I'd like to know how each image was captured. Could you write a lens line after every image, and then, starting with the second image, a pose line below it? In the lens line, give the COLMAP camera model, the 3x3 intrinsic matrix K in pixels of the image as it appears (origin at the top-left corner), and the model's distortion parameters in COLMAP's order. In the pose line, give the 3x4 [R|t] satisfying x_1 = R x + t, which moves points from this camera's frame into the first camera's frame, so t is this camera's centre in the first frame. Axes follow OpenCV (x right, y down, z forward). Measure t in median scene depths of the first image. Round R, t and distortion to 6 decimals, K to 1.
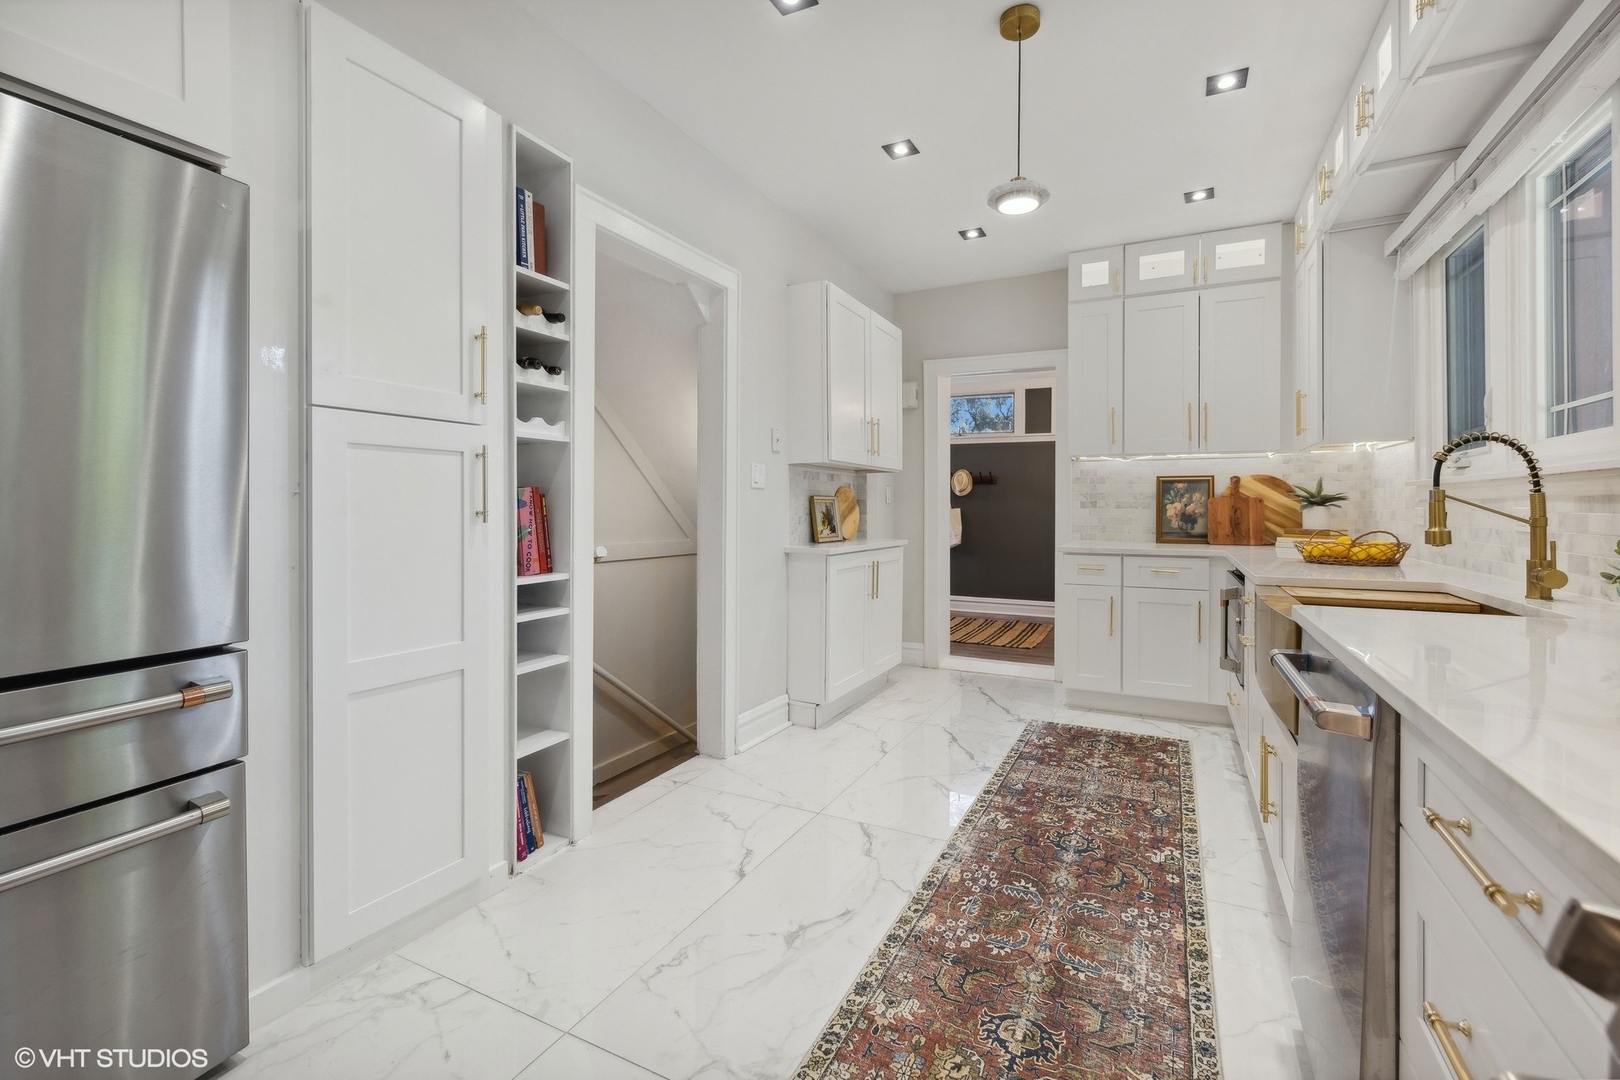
lens RADIAL K [[725.6, 0, 829.6], [0, 725.6, 510.6], [0, 0, 1]] dist [0.016241, 0.000458]
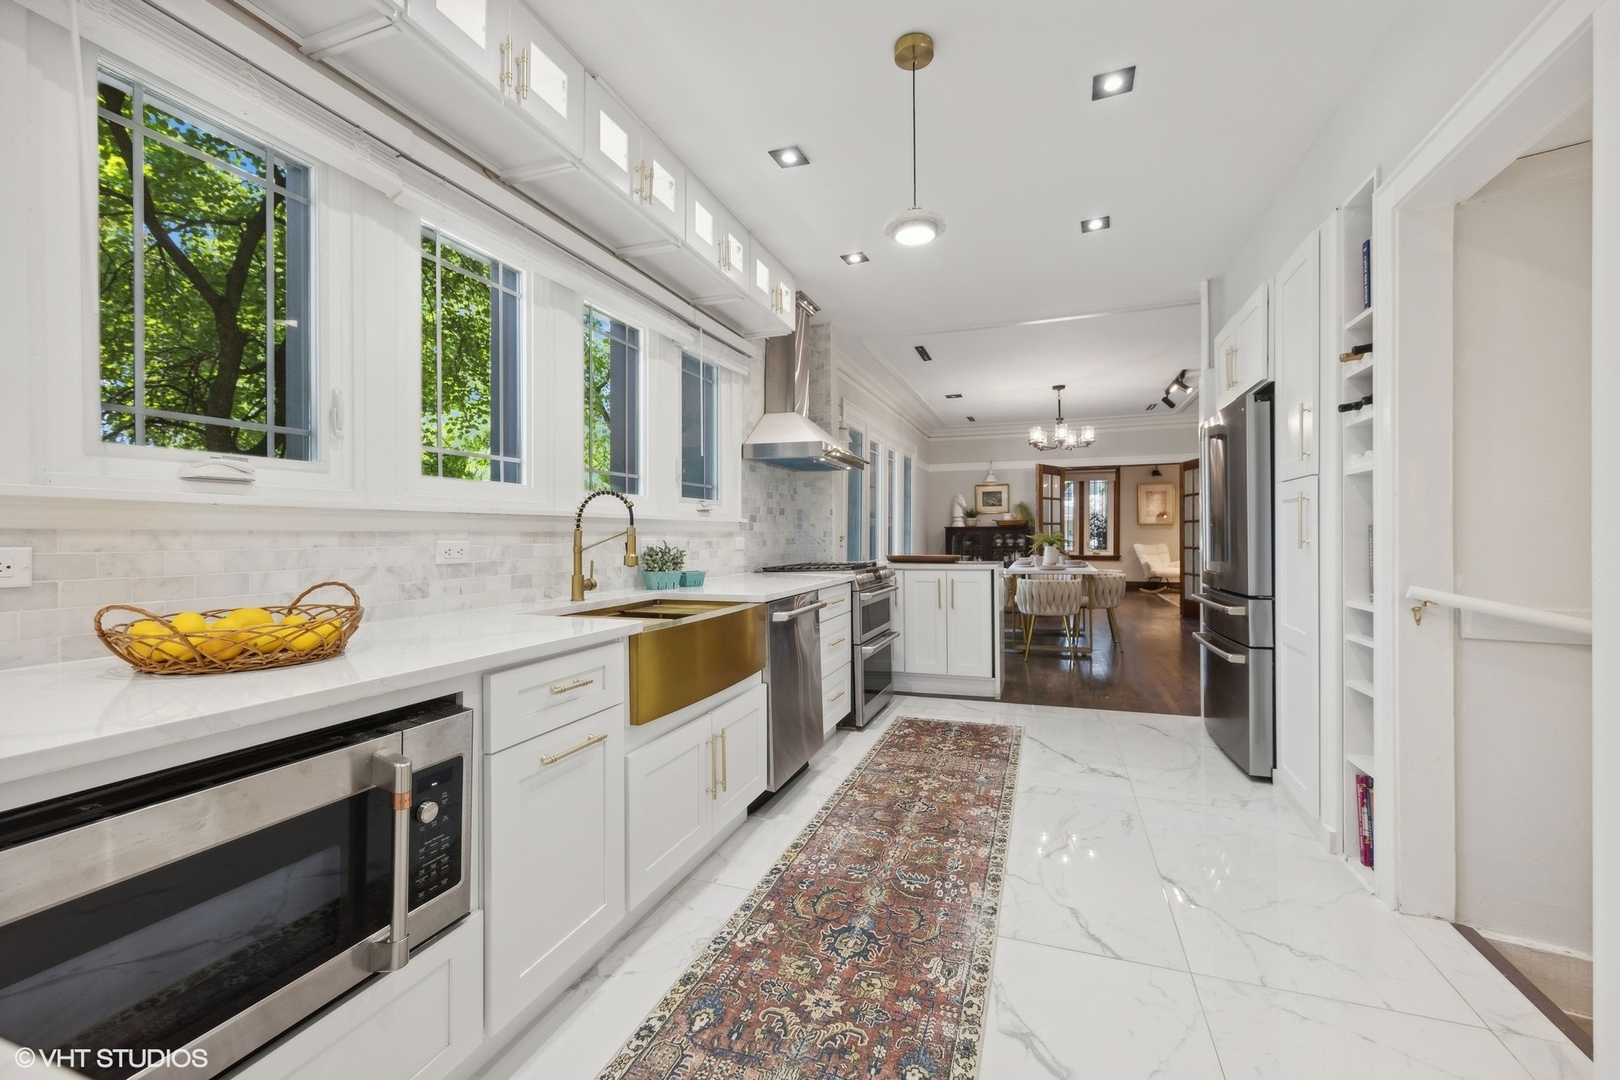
lens RADIAL K [[644.0, 0, 838.5], [0, 644.0, 535.4], [0, 0, 1]] dist [0.015092, 0.000230]
pose [[-0.991611, -0.001215, -0.129253, 0.487982], [-0.002841, 0.999919, 0.012400, -0.021866], [0.129227, 0.012663, -0.991534, 1.891349]]
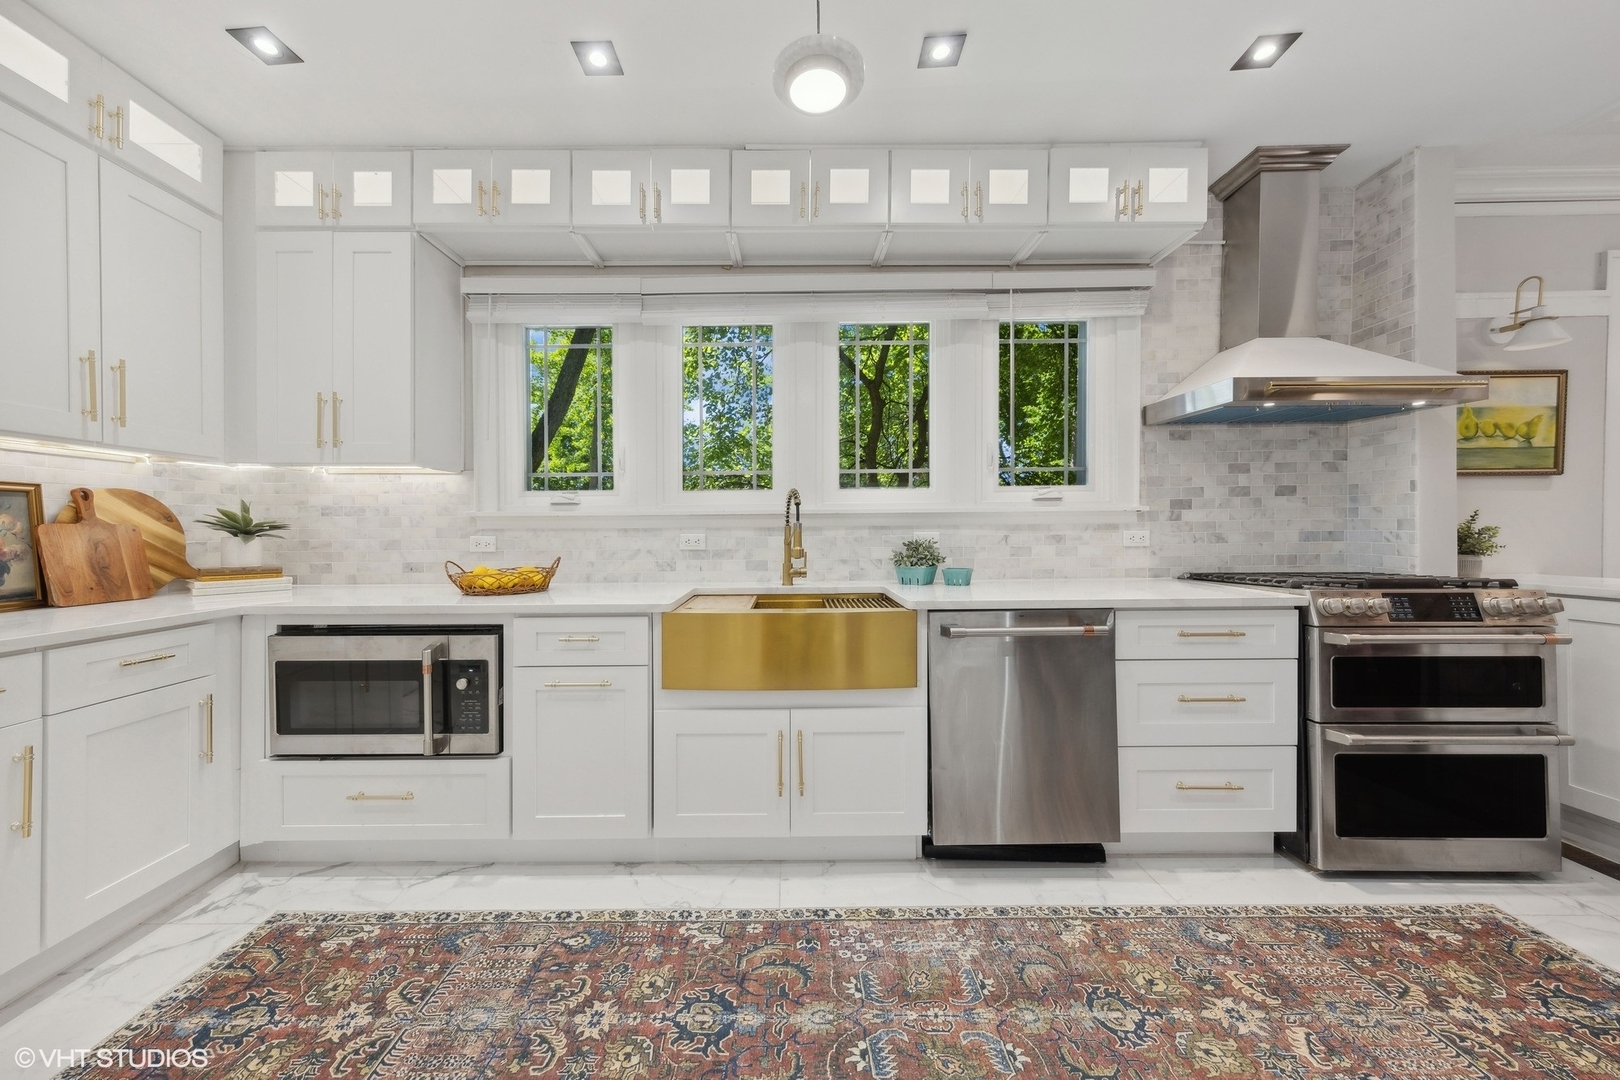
lens RADIAL K [[563.2, 0, 790.3], [0, 563.2, 528.7], [0, 0, 1]] dist [0.000926, 0.000322]
pose [[-0.438430, 0.013771, 0.898660, -0.203205], [0.016391, 0.999839, -0.007325, -0.001226], [-0.898616, 0.011518, -0.438585, 1.264388]]
